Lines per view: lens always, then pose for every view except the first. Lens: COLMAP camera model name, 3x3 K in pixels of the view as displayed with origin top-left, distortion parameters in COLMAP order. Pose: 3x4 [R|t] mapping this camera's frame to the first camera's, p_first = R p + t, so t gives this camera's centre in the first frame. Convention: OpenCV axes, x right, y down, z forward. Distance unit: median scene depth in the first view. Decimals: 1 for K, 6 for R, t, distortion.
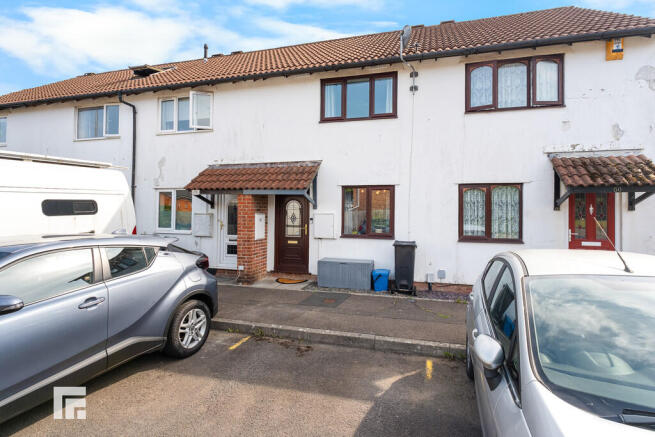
lens RADIAL K [[326.6, 0, 327.5], [0, 326.6, 218.5], [0, 0, 1]] dist [-0.001240, 0.000112]
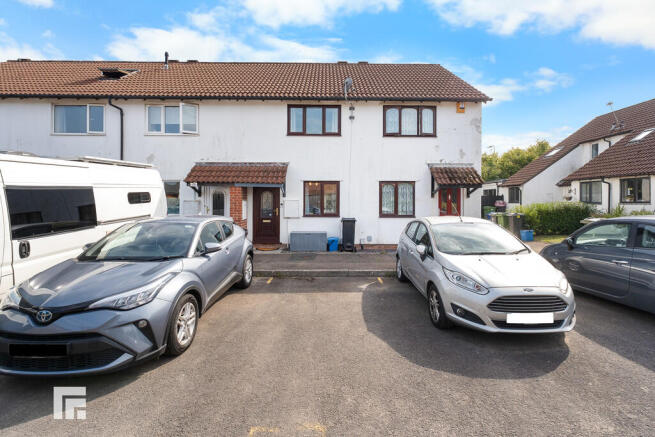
lens RADIAL K [[299.0, 0, 327.0], [0, 299.0, 211.1], [0, 0, 1]] dist [0.001066, 0.000083]
pose [[0.956679, -0.016631, 0.290671, -0.256630], [0.008705, 0.999555, 0.028540, -0.004099], [-0.291016, -0.024773, 0.956397, -0.307588]]
